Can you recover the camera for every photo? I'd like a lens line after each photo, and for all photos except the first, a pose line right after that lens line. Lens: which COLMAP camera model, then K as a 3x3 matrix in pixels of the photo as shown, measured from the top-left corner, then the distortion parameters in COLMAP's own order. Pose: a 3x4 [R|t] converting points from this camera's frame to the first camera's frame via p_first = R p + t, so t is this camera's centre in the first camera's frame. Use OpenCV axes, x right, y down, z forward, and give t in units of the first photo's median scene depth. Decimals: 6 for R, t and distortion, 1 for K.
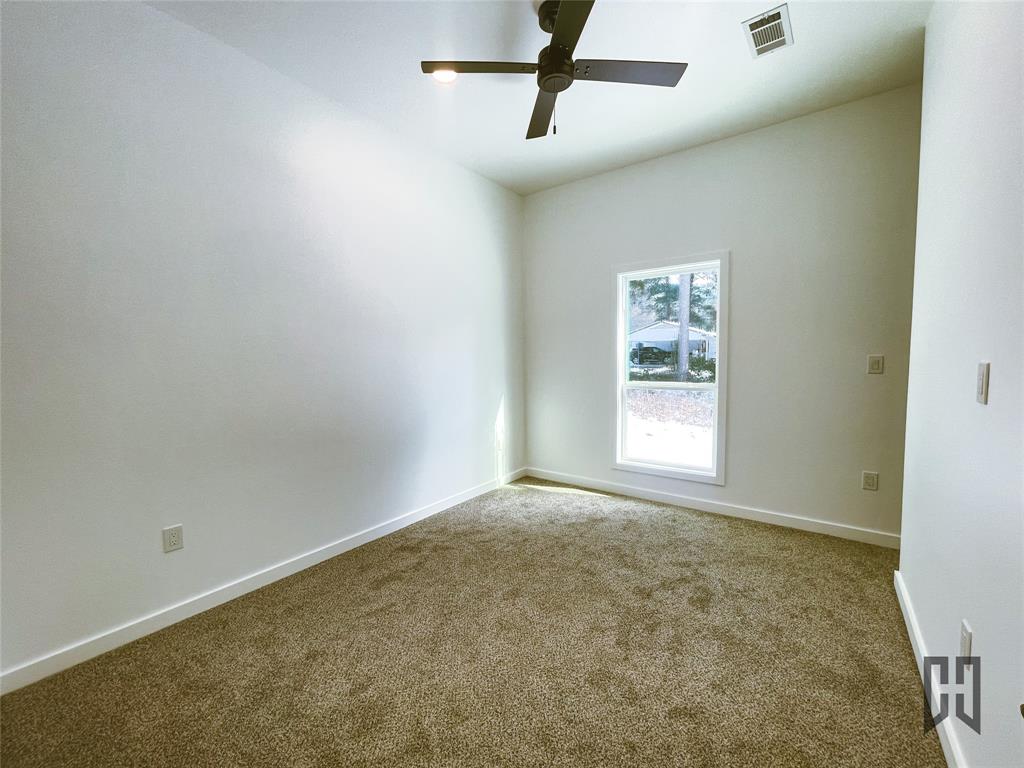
lens RADIAL K [[419.4, 0, 515.3], [0, 419.4, 380.3], [0, 0, 1]] dist [-0.000327, -0.000032]
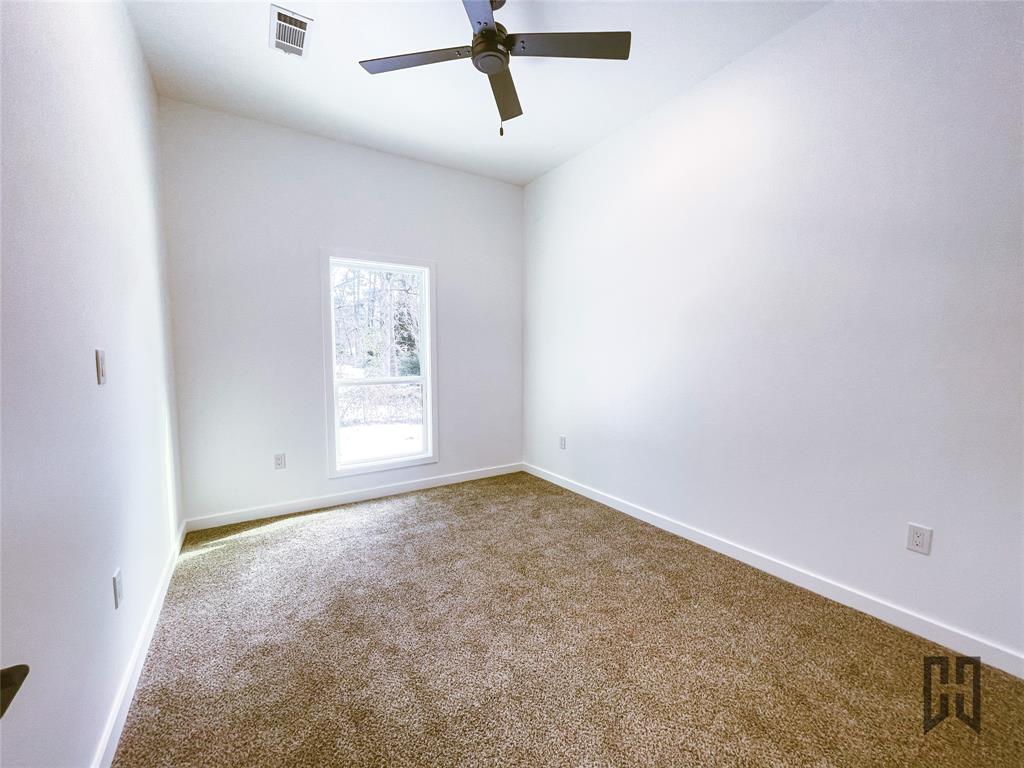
lens RADIAL K [[419.4, 0, 514.1], [0, 419.4, 383.0], [0, 0, 1]] dist [-0.000327, -0.000032]
pose [[0.360636, -0.065569, 0.930399, -0.443752], [0.048223, 0.997503, 0.051606, -0.018106], [-0.931459, 0.026256, 0.362897, 0.315910]]
